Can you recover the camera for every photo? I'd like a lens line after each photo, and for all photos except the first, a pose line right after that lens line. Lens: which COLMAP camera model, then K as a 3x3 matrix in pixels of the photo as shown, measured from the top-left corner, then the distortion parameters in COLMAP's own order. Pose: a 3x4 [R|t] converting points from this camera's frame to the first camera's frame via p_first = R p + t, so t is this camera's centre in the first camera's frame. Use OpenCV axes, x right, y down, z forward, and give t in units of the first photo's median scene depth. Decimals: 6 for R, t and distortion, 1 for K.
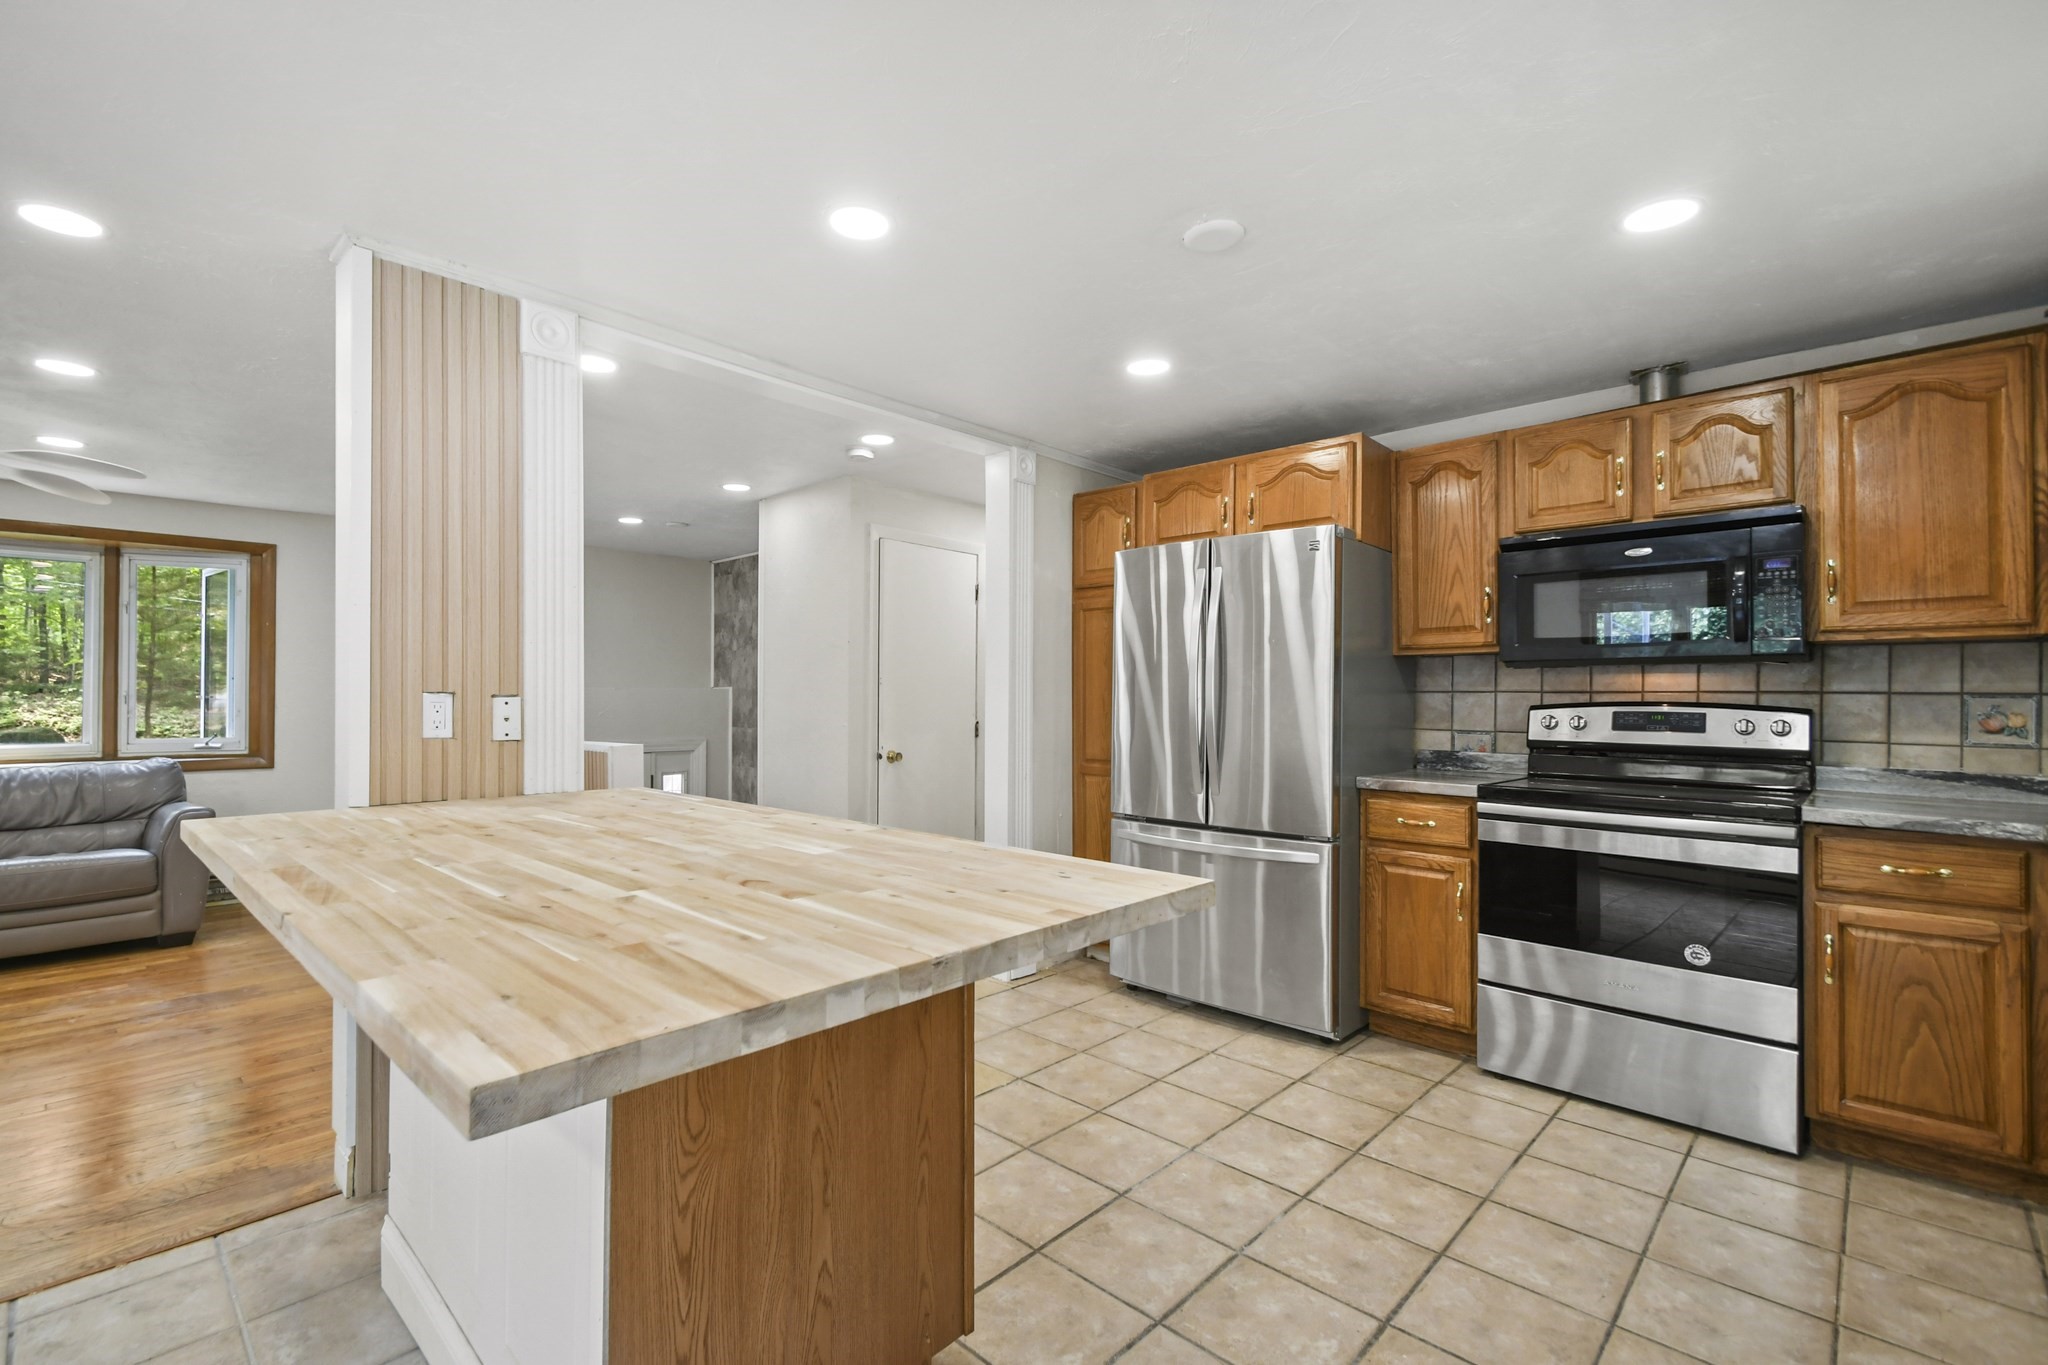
lens RADIAL K [[896.1, 0, 988.6], [0, 896.1, 696.1], [0, 0, 1]] dist [0.031706, -0.013975]
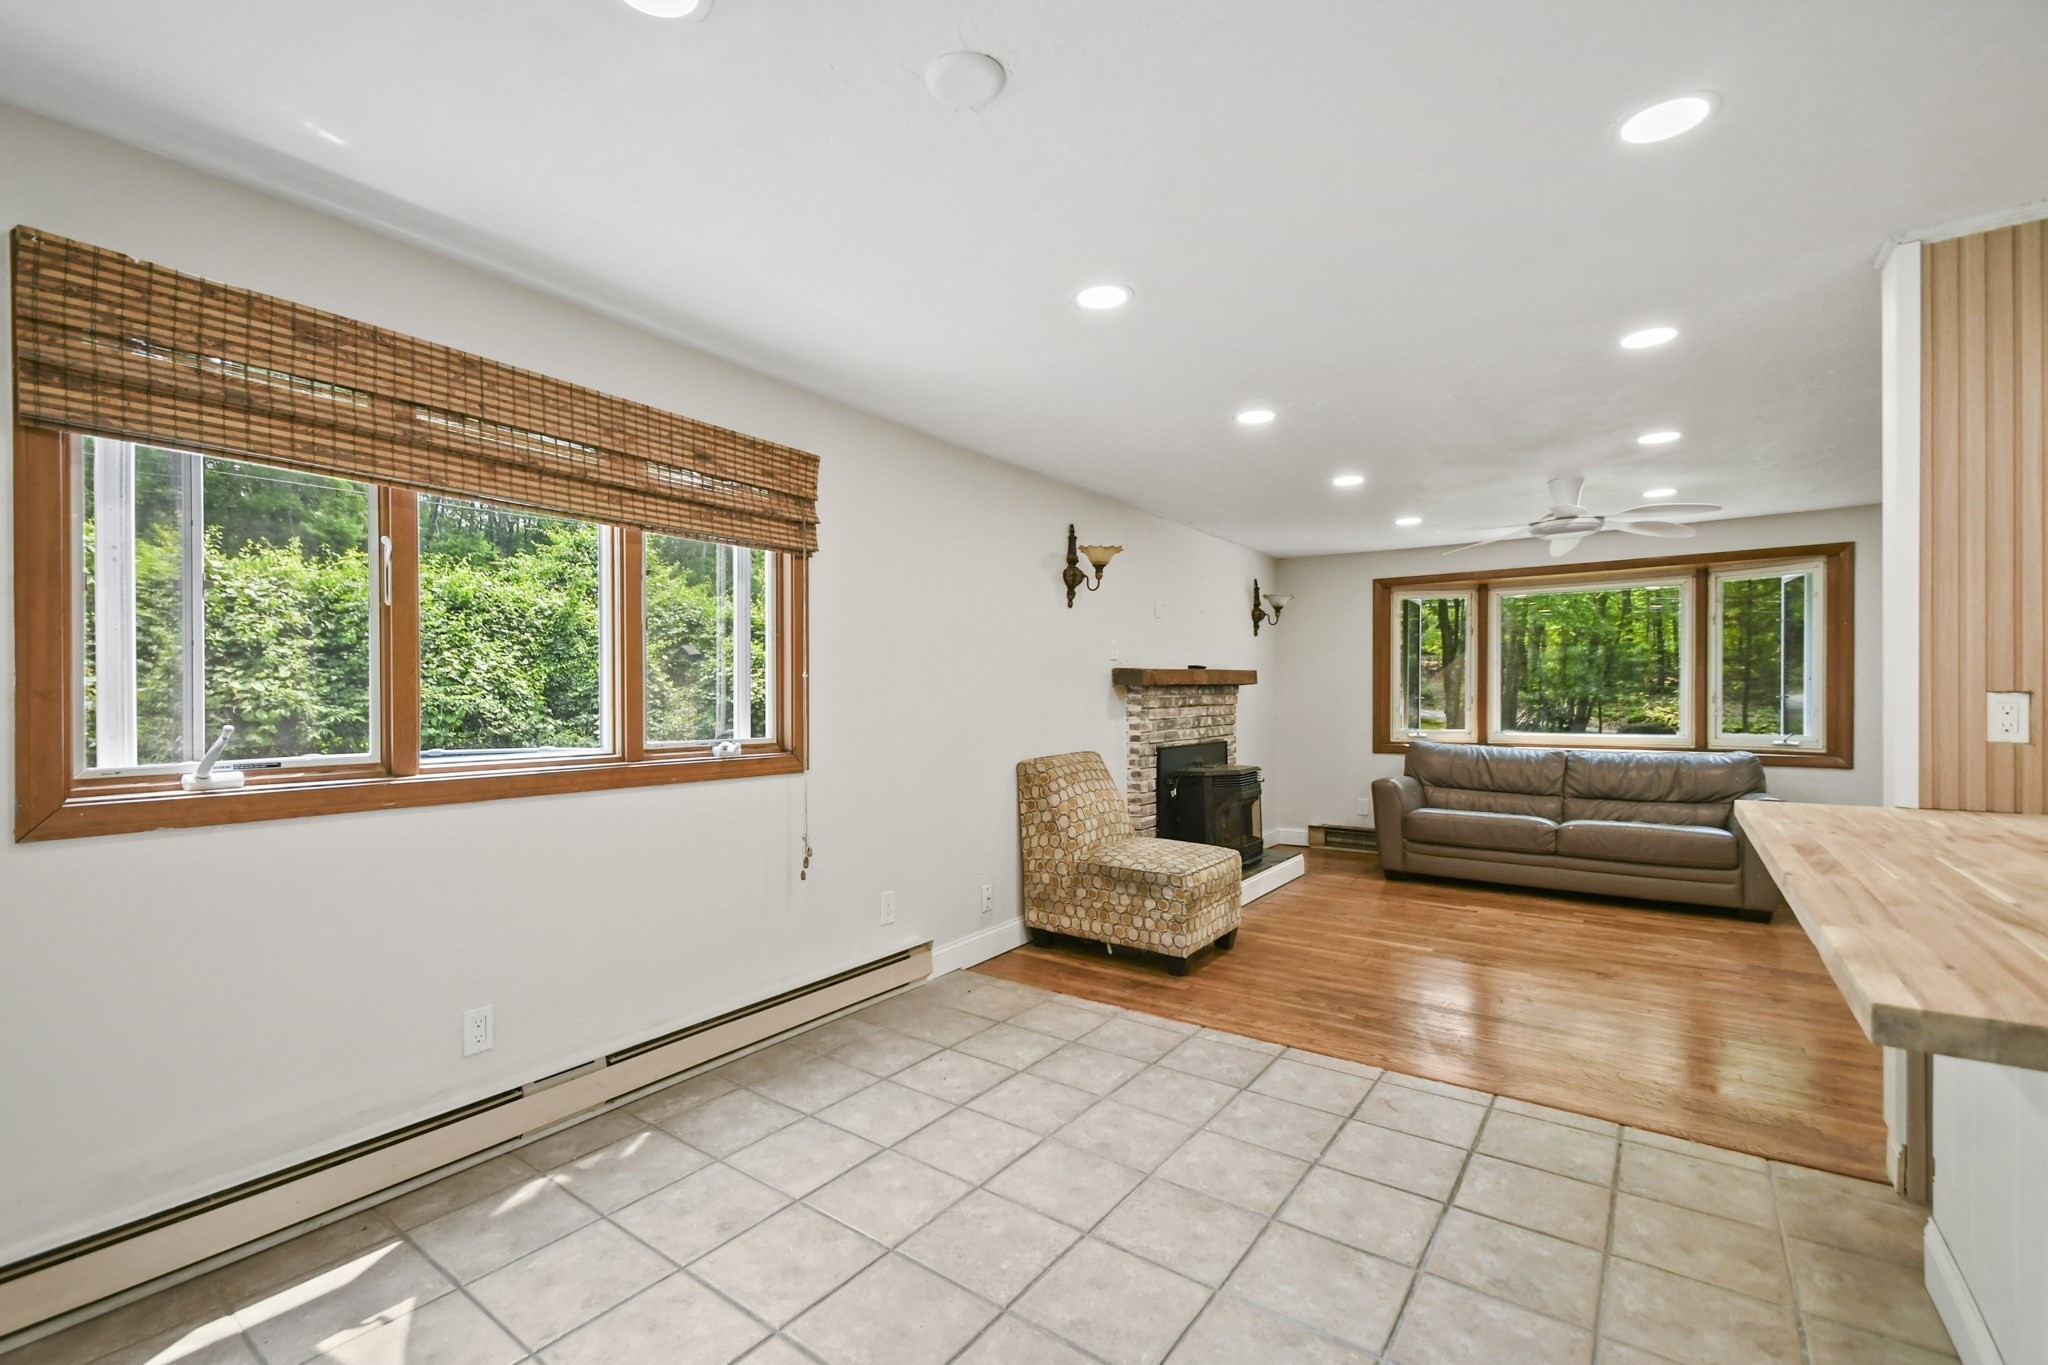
lens RADIAL K [[896.1, 0, 988.6], [0, 896.1, 696.1], [0, 0, 1]] dist [0.031706, -0.013975]
pose [[0.127986, -0.004706, -0.991765, 0.089519], [0.005472, 0.999977, -0.004039, -0.000775], [0.991761, -0.004910, 0.128009, -0.065848]]
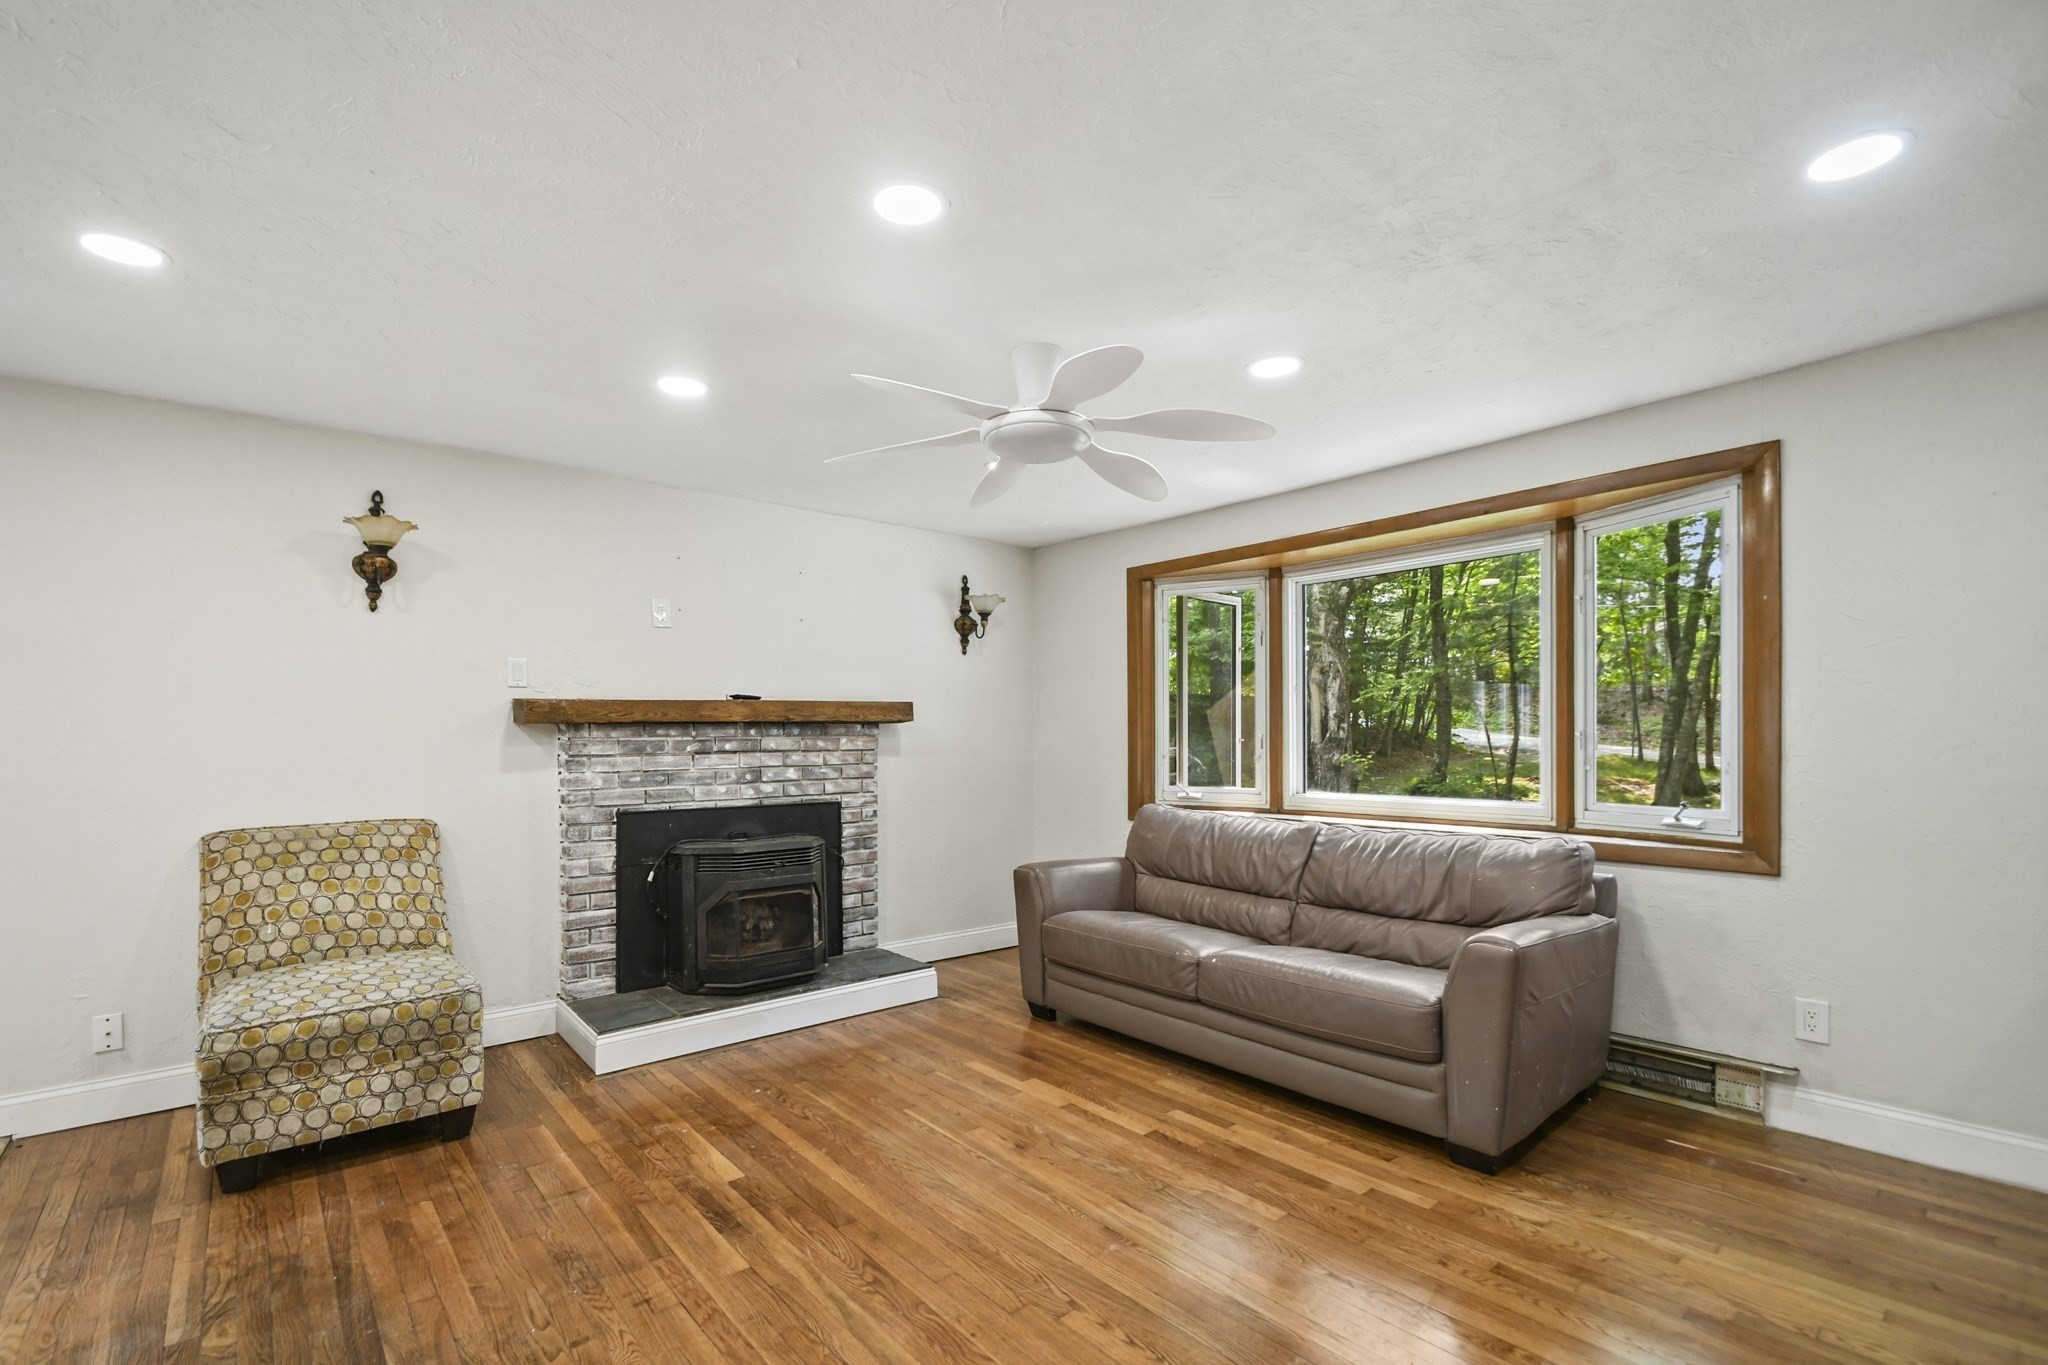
lens RADIAL K [[905.6, 0, 977.0], [0, 905.6, 740.0], [0, 0, 1]] dist [0.012404, -0.014181]
pose [[-0.122289, -0.002826, -0.992491, -0.283994], [0.005839, 0.999977, -0.003567, 0.002064], [0.992477, -0.006231, -0.122269, 0.773052]]
